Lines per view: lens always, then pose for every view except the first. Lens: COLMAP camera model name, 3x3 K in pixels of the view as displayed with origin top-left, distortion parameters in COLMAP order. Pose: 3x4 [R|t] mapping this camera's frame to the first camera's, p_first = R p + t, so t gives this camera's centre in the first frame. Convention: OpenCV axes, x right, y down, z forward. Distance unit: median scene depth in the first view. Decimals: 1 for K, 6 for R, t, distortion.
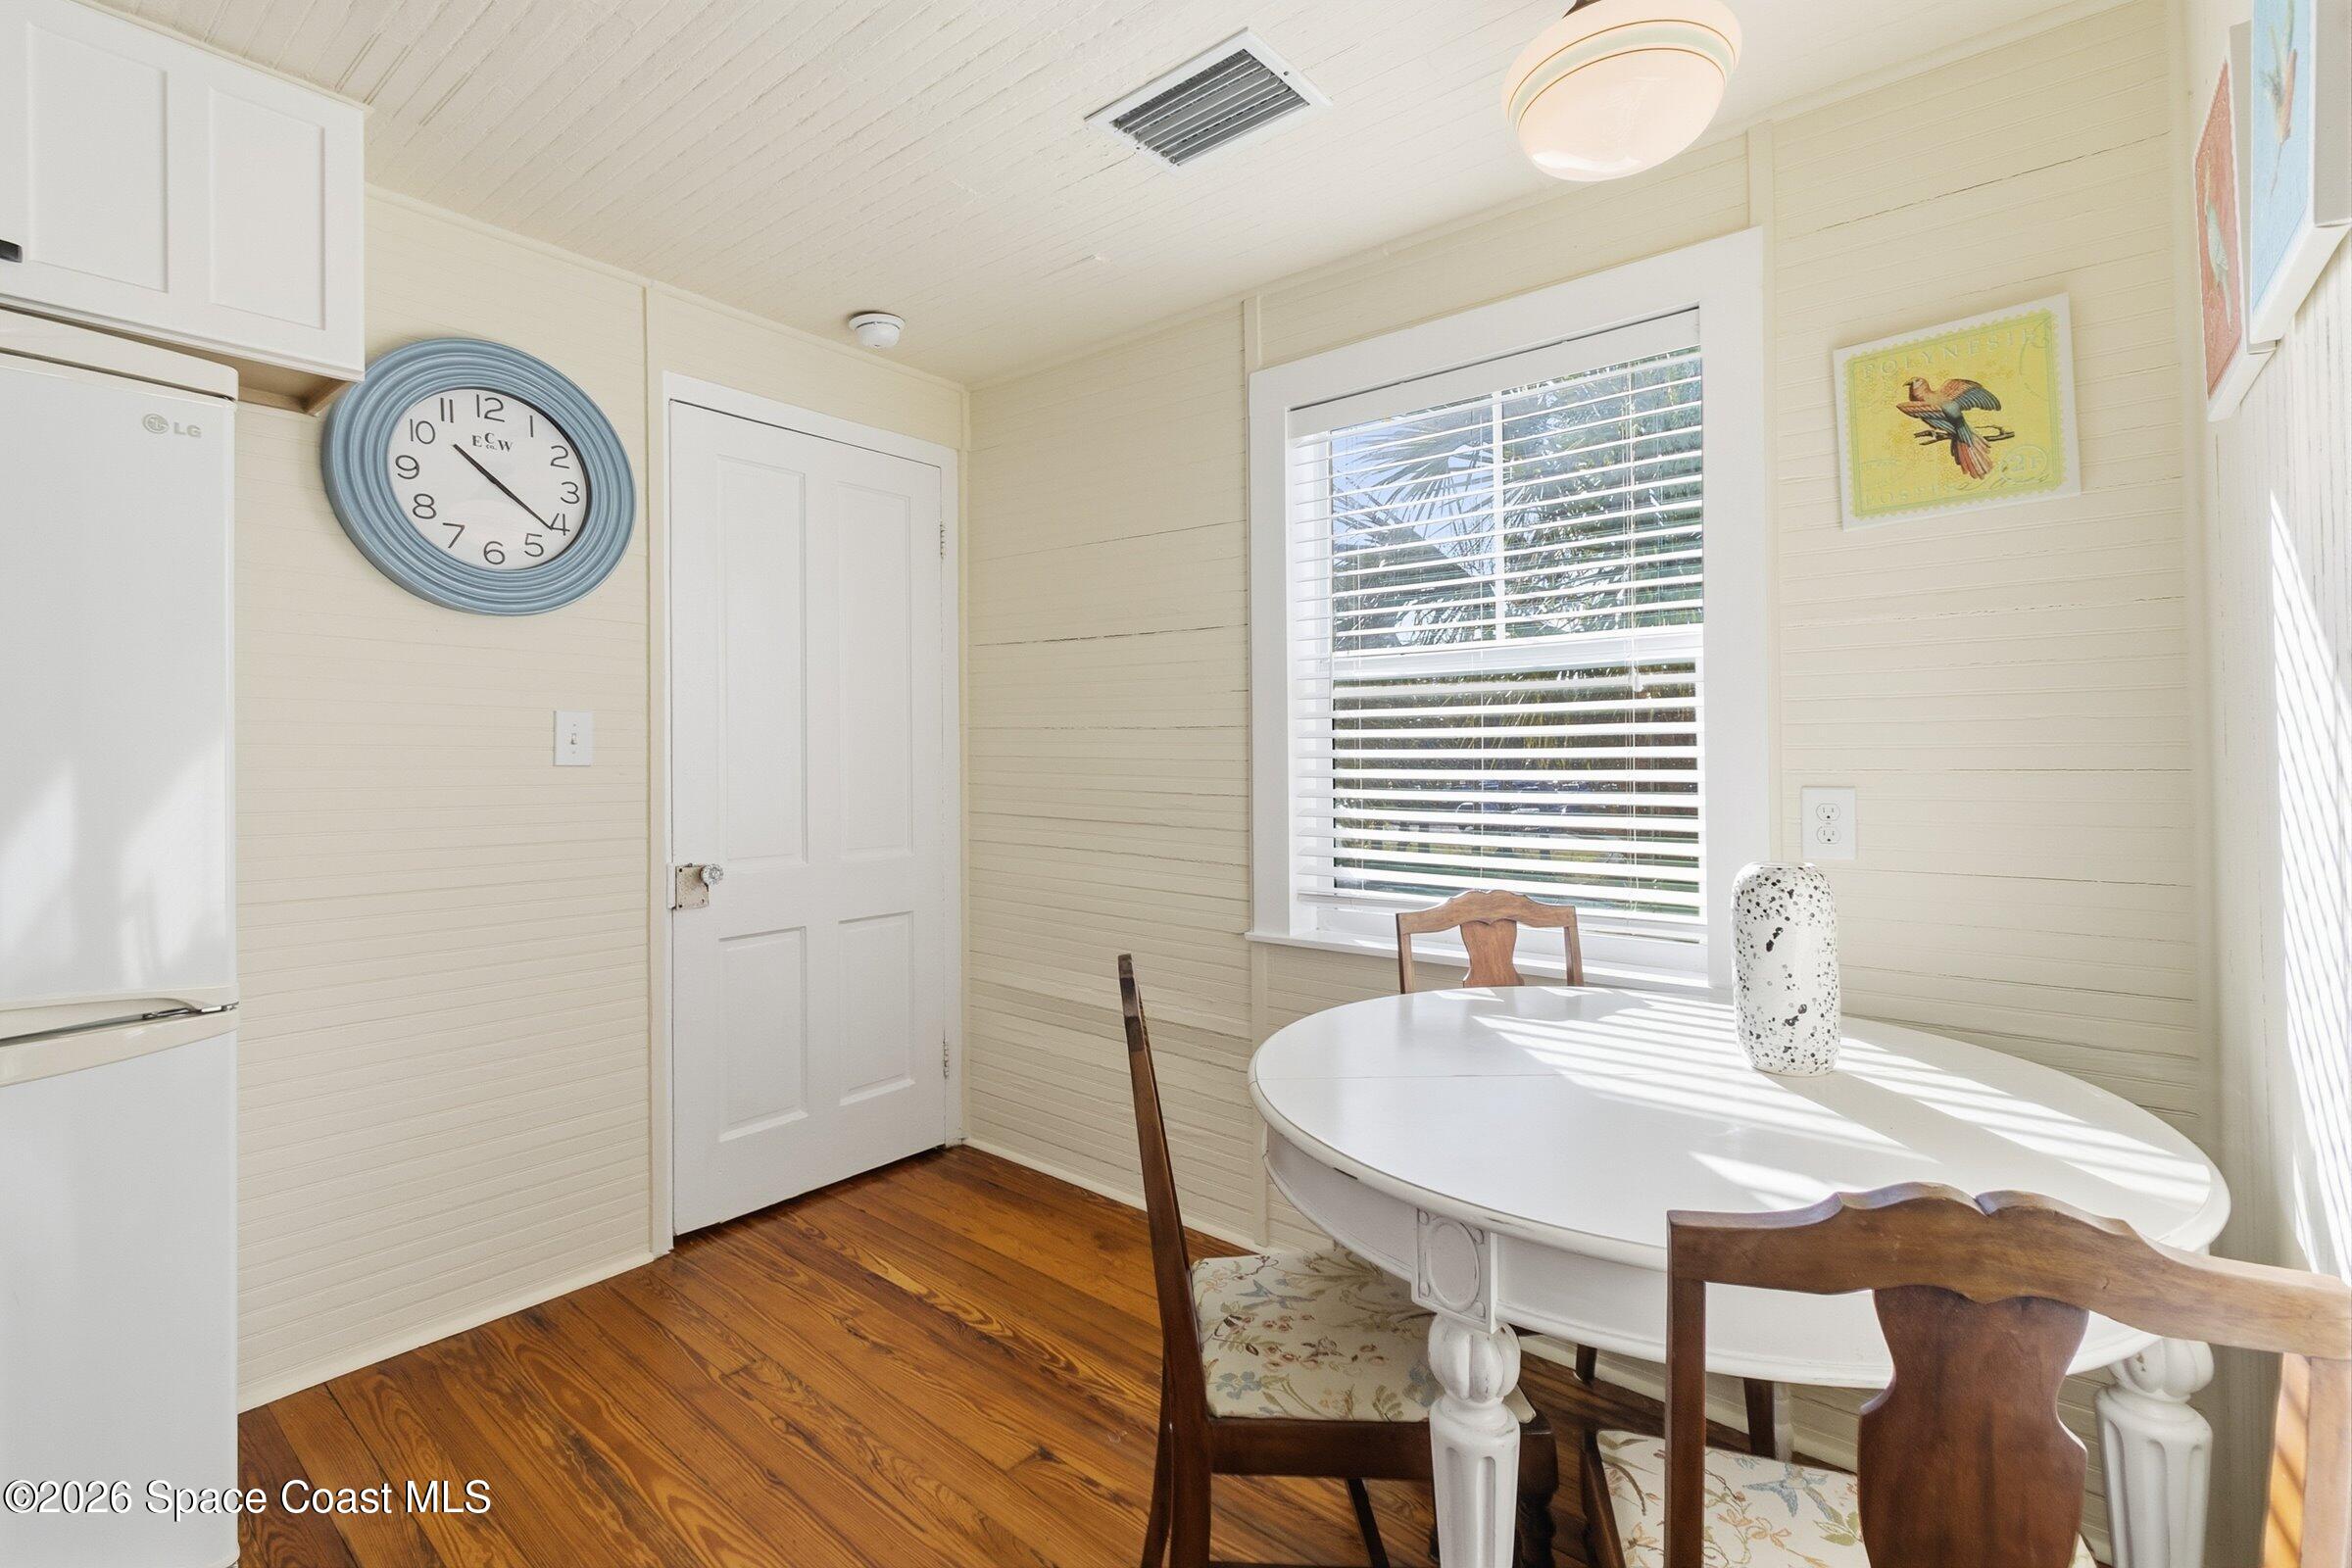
lens RADIAL K [[1027.1, 0, 1181.7], [0, 1027.1, 740.5], [0, 0, 1]] dist [0.005416, -0.000219]
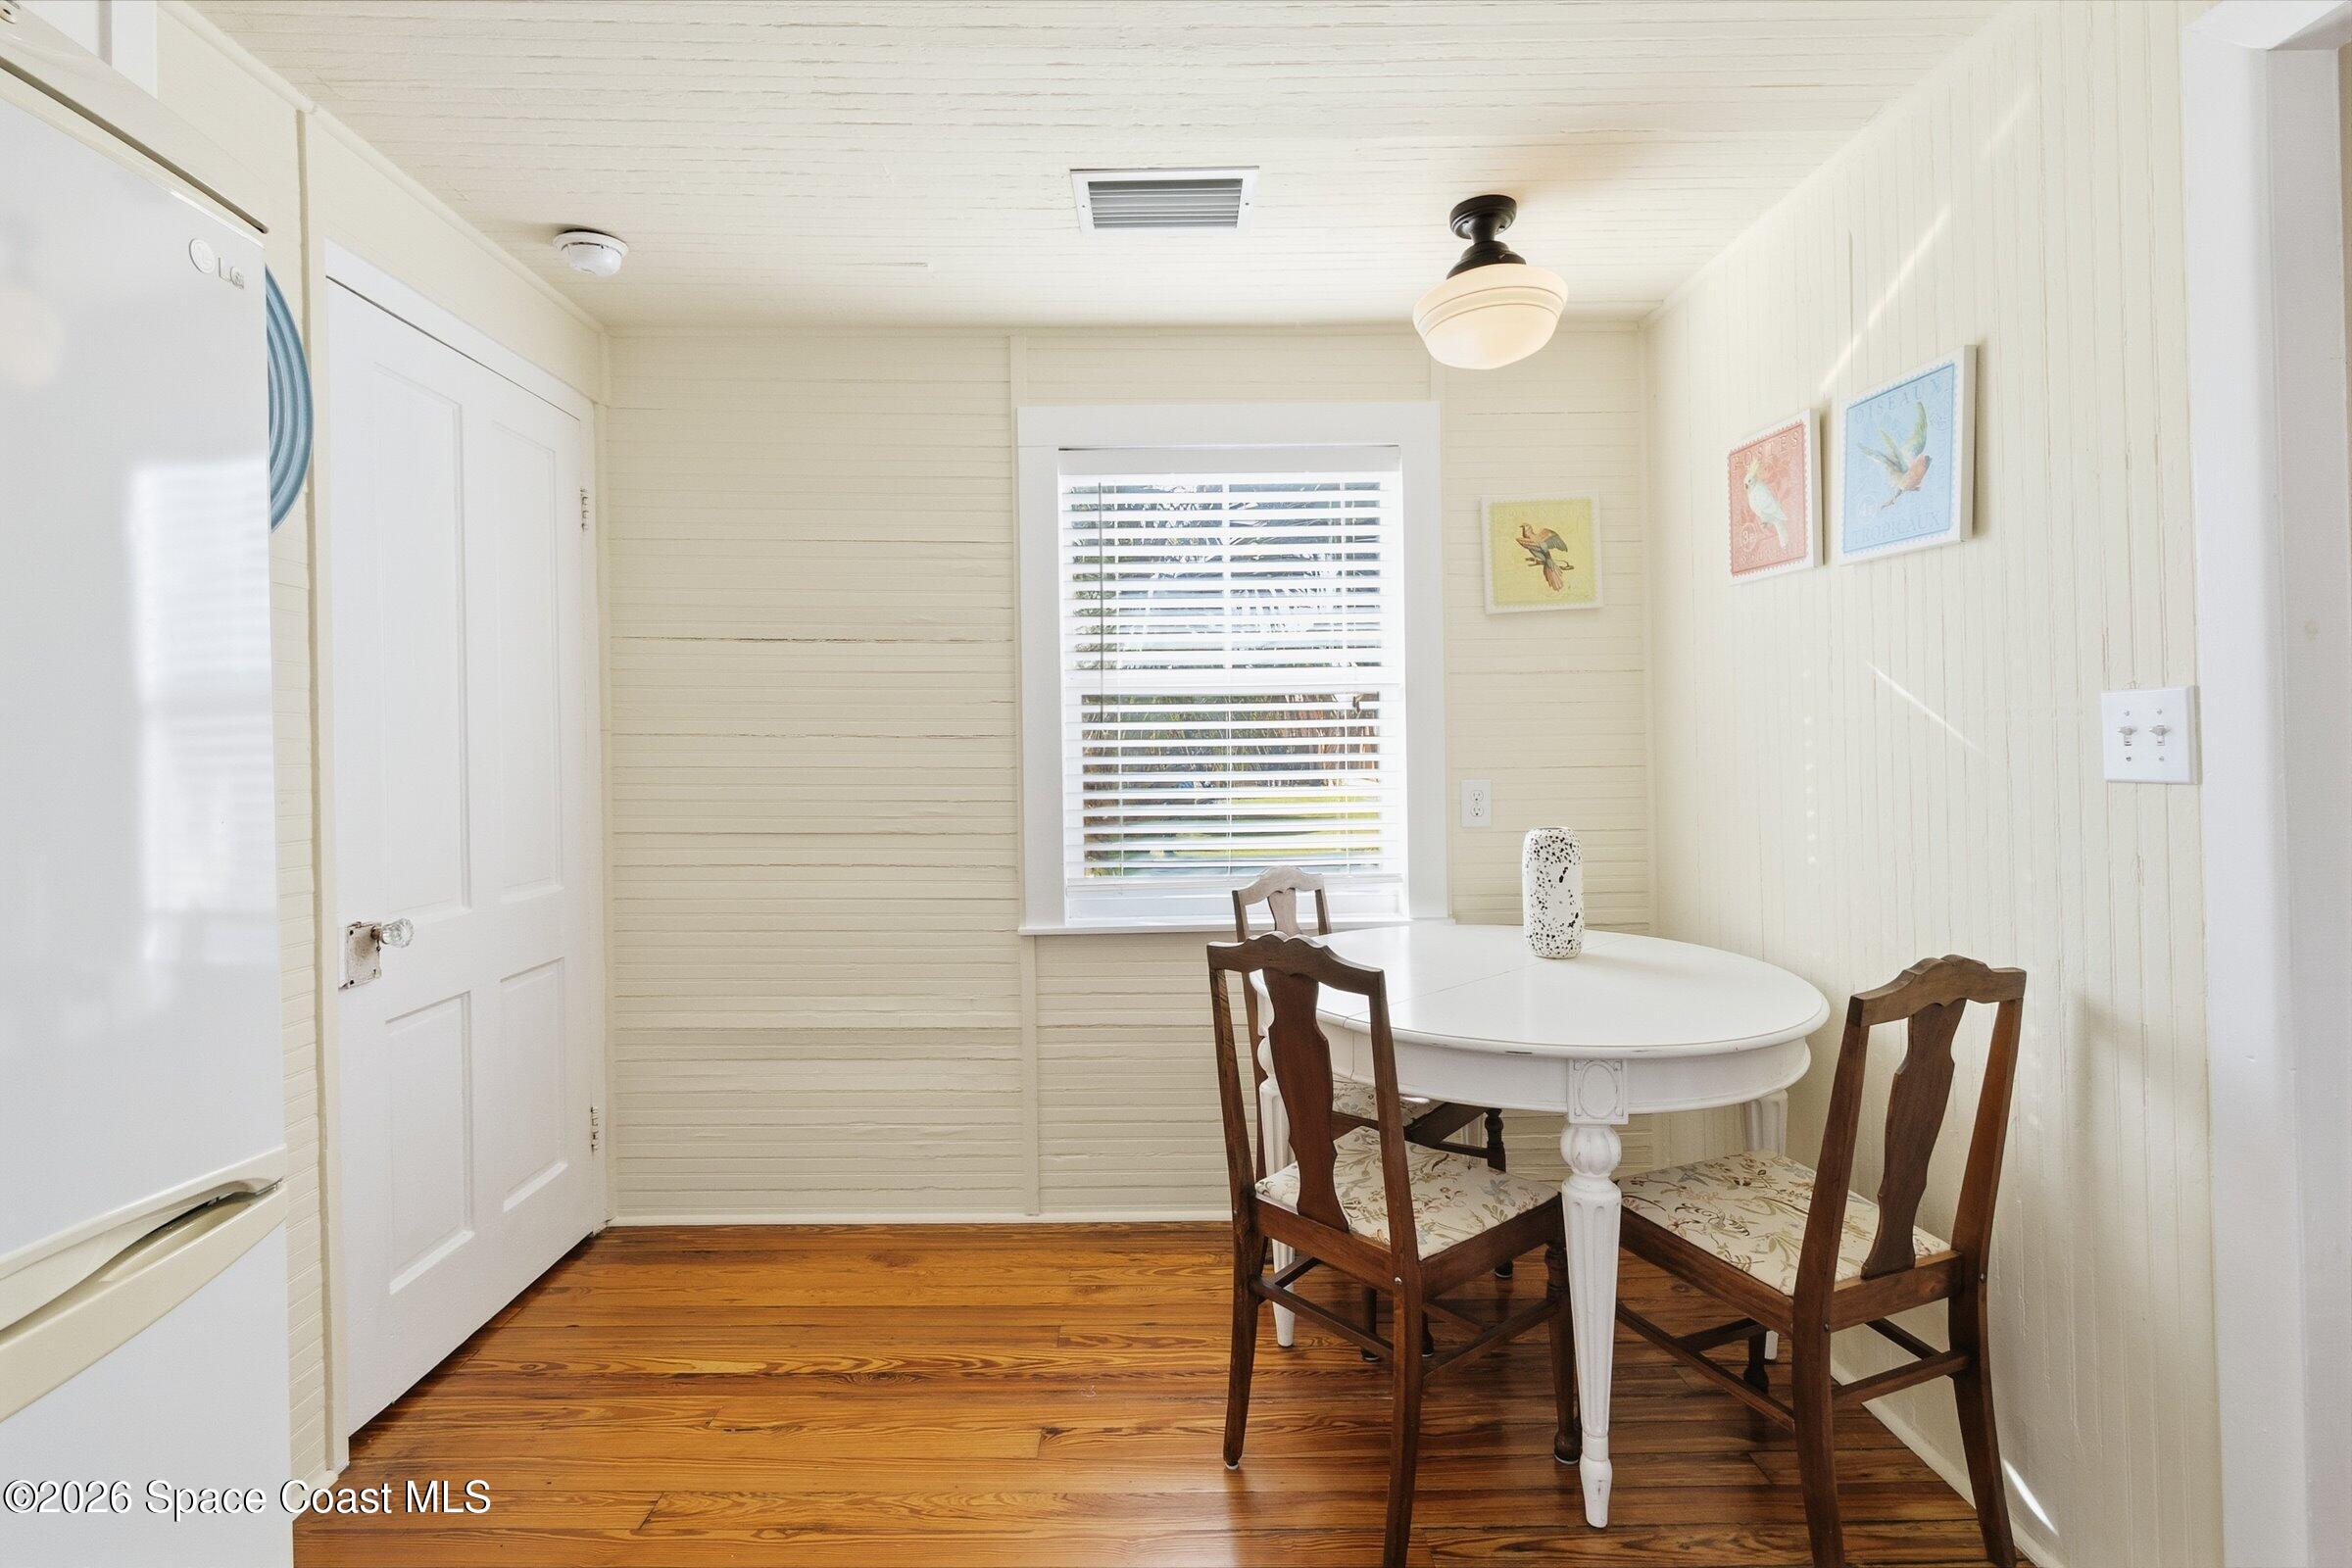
lens RADIAL K [[1027.1, 0, 1124.8], [0, 1027.1, 742.9], [0, 0, 1]] dist [0.005416, -0.000219]
pose [[0.779987, -0.001060, 0.625794, -0.577521], [-0.000384, 0.999998, 0.002172, -0.010097], [-0.625795, -0.001935, 0.779985, 0.105003]]
